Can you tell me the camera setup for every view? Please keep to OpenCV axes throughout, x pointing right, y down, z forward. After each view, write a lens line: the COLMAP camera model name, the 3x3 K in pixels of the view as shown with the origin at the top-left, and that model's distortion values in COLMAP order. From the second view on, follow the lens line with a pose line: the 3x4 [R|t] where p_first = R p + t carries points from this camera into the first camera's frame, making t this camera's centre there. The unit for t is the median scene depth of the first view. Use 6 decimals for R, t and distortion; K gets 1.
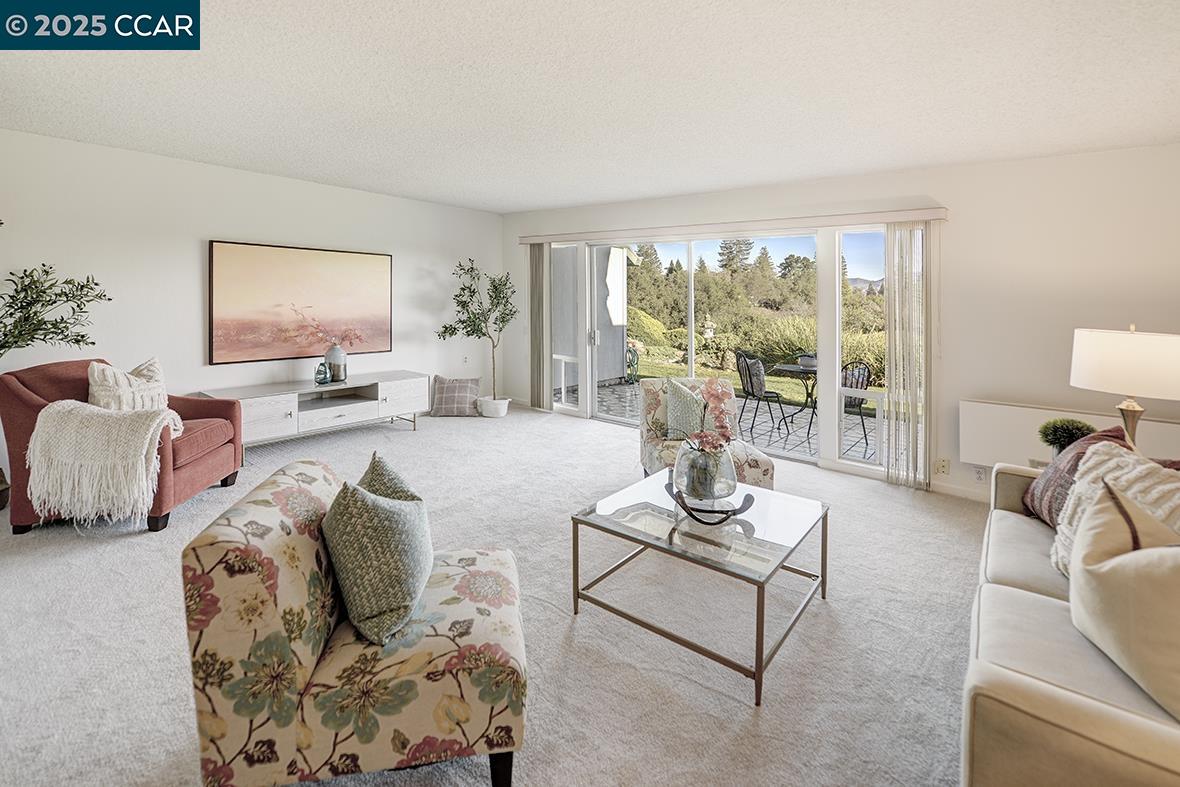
lens RADIAL K [[469.3, 0, 554.2], [0, 469.3, 298.1], [0, 0, 1]] dist [-0.000289, -0.000066]
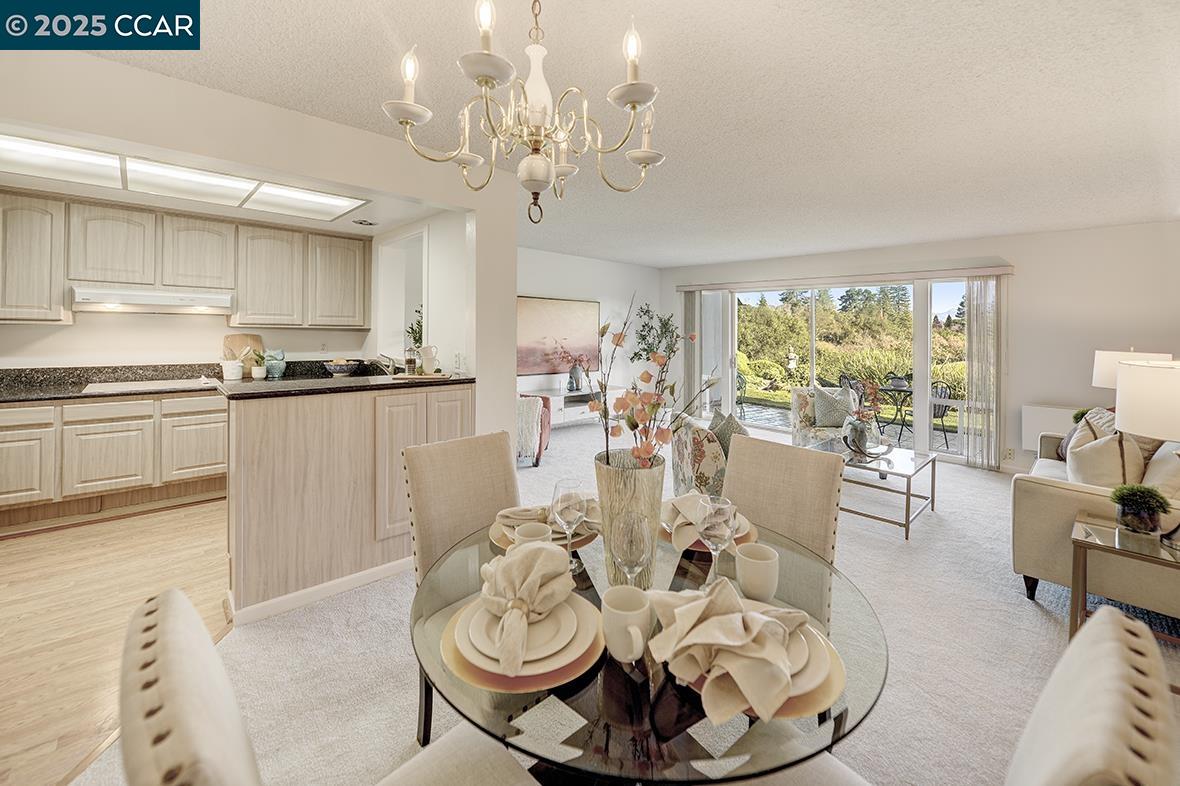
lens RADIAL K [[476.3, 0, 580.8], [0, 476.3, 336.8], [0, 0, 1]] dist [-0.000581, -0.000253]
pose [[0.998827, -0.003094, -0.048314, -0.328703], [0.003506, 0.999958, 0.008453, -0.000012], [0.048285, -0.008612, 0.998796, -0.414026]]
